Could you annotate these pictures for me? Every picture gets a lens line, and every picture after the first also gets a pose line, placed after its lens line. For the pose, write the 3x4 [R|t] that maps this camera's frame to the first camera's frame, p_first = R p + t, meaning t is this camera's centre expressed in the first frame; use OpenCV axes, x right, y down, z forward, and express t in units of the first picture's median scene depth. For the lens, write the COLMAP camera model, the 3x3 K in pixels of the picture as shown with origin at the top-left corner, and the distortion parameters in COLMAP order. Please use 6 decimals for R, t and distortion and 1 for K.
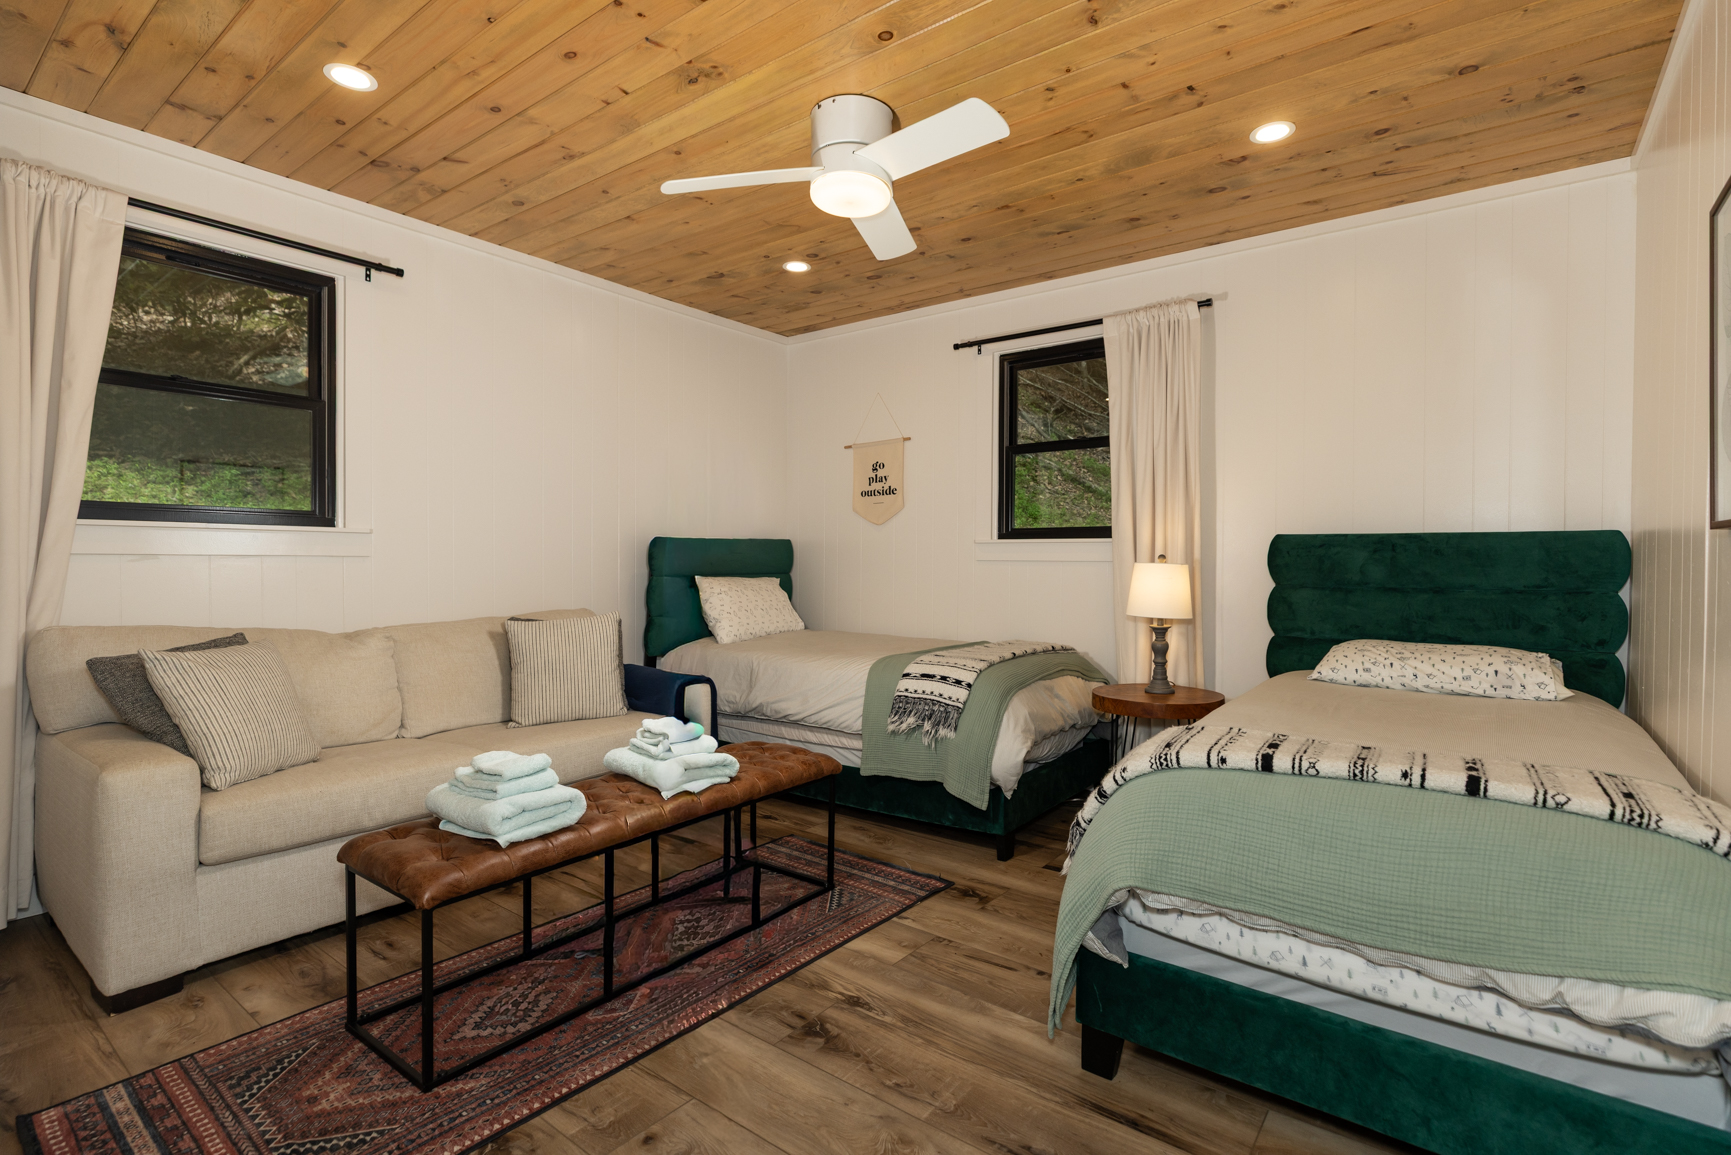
lens RADIAL K [[828.6, 0, 865.7], [0, 828.6, 572.1], [0, 0, 1]] dist [0.004123, 0.000774]
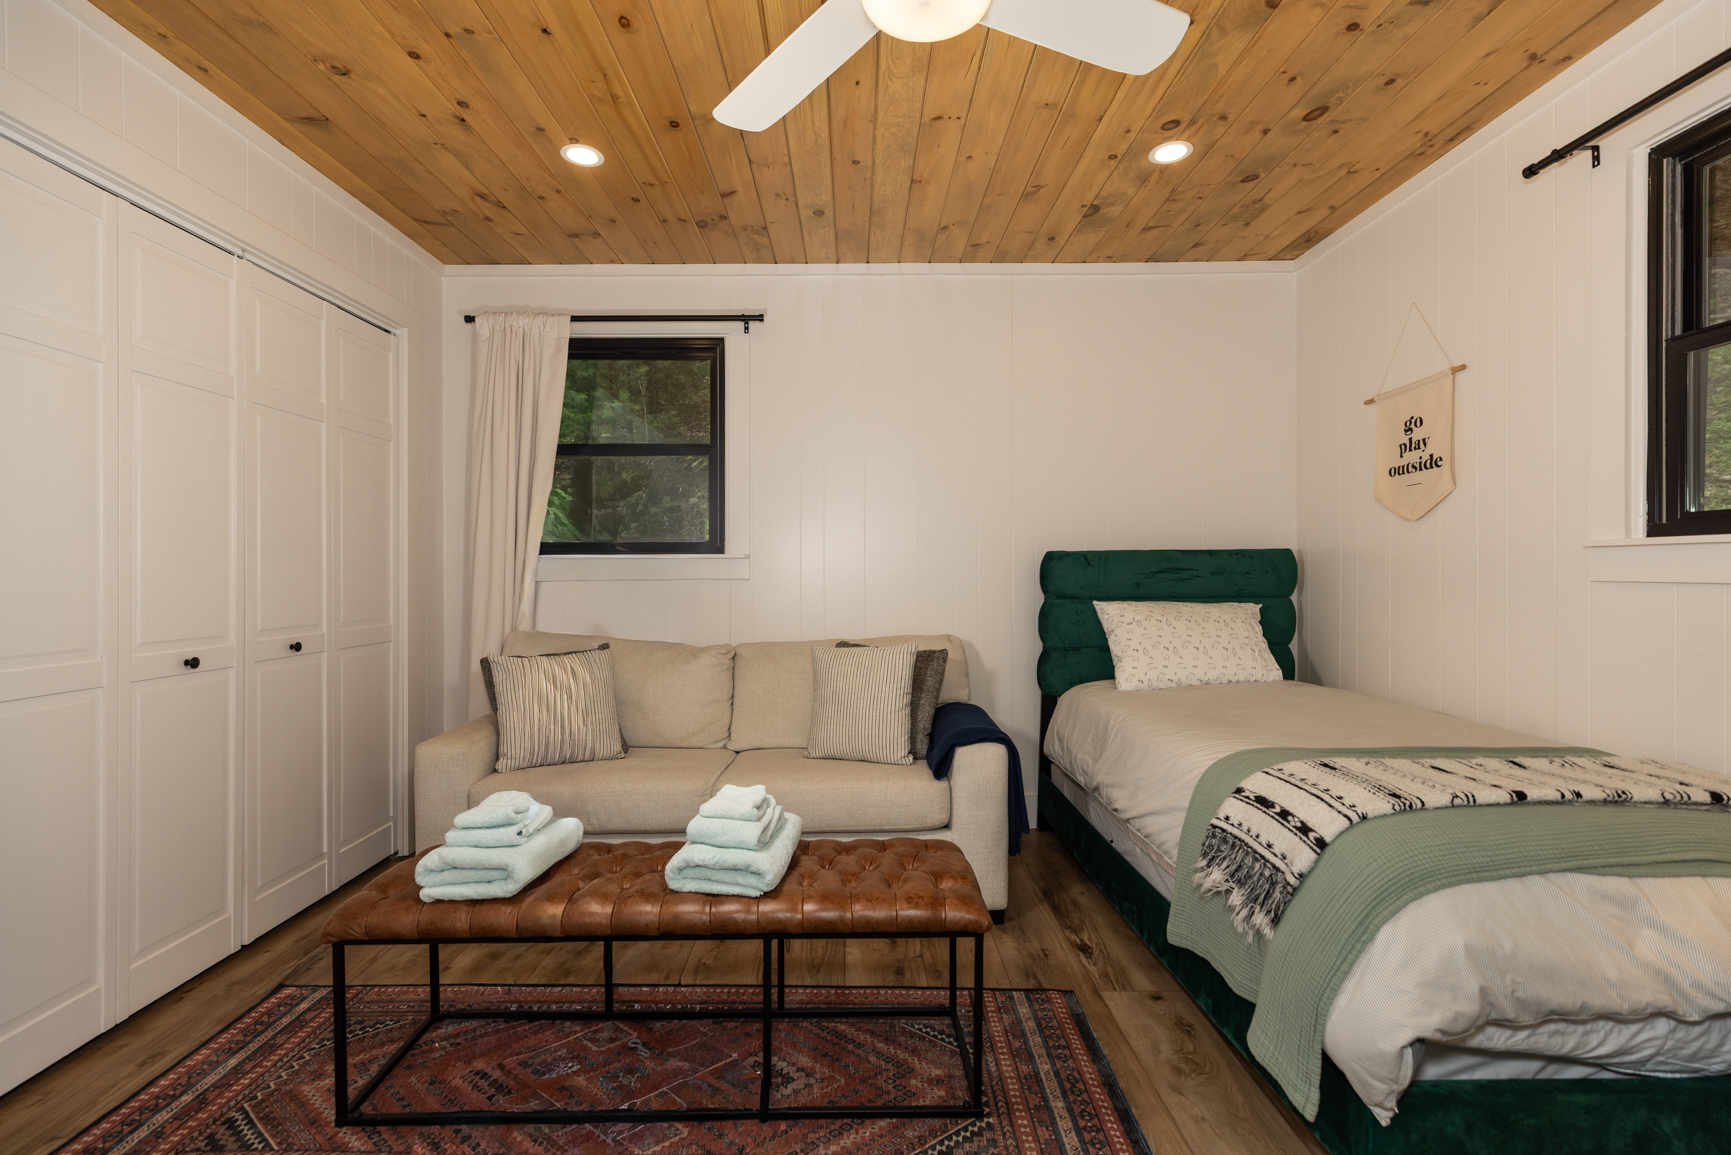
lens RADIAL K [[772.1, 0, 859.4], [0, 772.1, 573.1], [0, 0, 1]] dist [0.007747, -0.000660]
pose [[0.607289, -0.005349, -0.794463, 0.310858], [-0.003630, 0.999948, -0.009507, -0.017199], [0.794472, 0.008657, 0.607238, 0.479681]]
